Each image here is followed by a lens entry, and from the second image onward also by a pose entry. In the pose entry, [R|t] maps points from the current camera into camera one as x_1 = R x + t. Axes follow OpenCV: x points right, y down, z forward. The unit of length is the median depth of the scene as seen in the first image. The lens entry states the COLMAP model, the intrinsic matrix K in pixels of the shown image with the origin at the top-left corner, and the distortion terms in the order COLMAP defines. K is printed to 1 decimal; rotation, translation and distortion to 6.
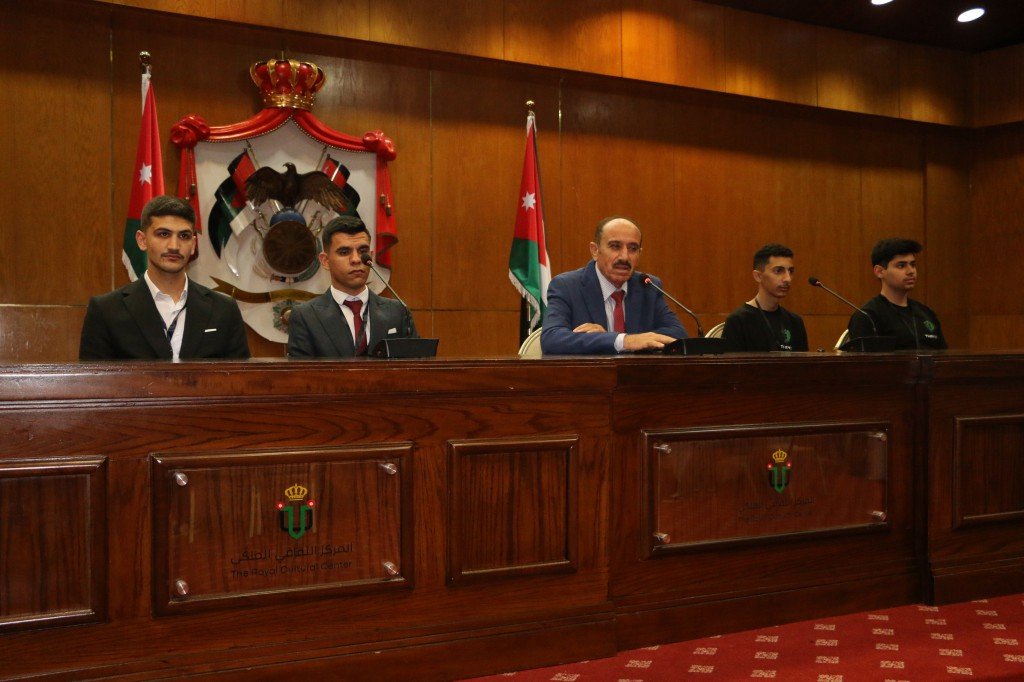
lens RADIAL K [[1055.7, 0, 512.0], [0, 1055.7, 341.0], [0, 0, 1]] dist [-0.097601, 0.246218]
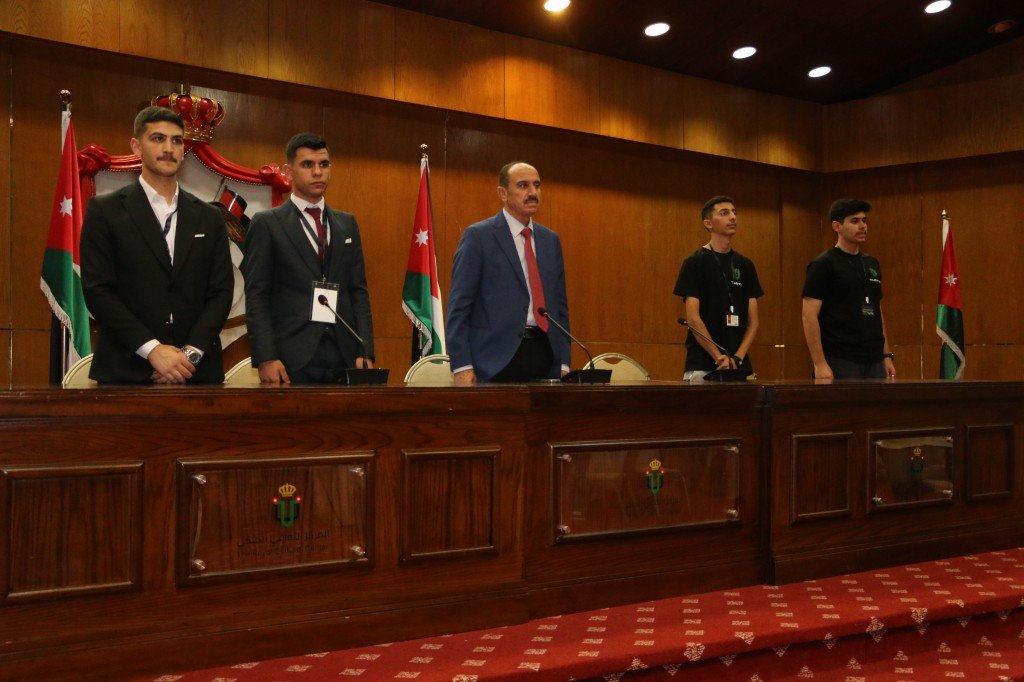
lens RADIAL K [[1029.6, 0, 512.0], [0, 1029.6, 341.0], [0, 0, 1]] dist [-0.009984, 0.007818]
pose [[0.992783, 0.012310, 0.119289, -0.063638], [-0.009426, 0.999650, -0.024711, -0.006263], [-0.119551, 0.023408, 0.992552, -0.204652]]
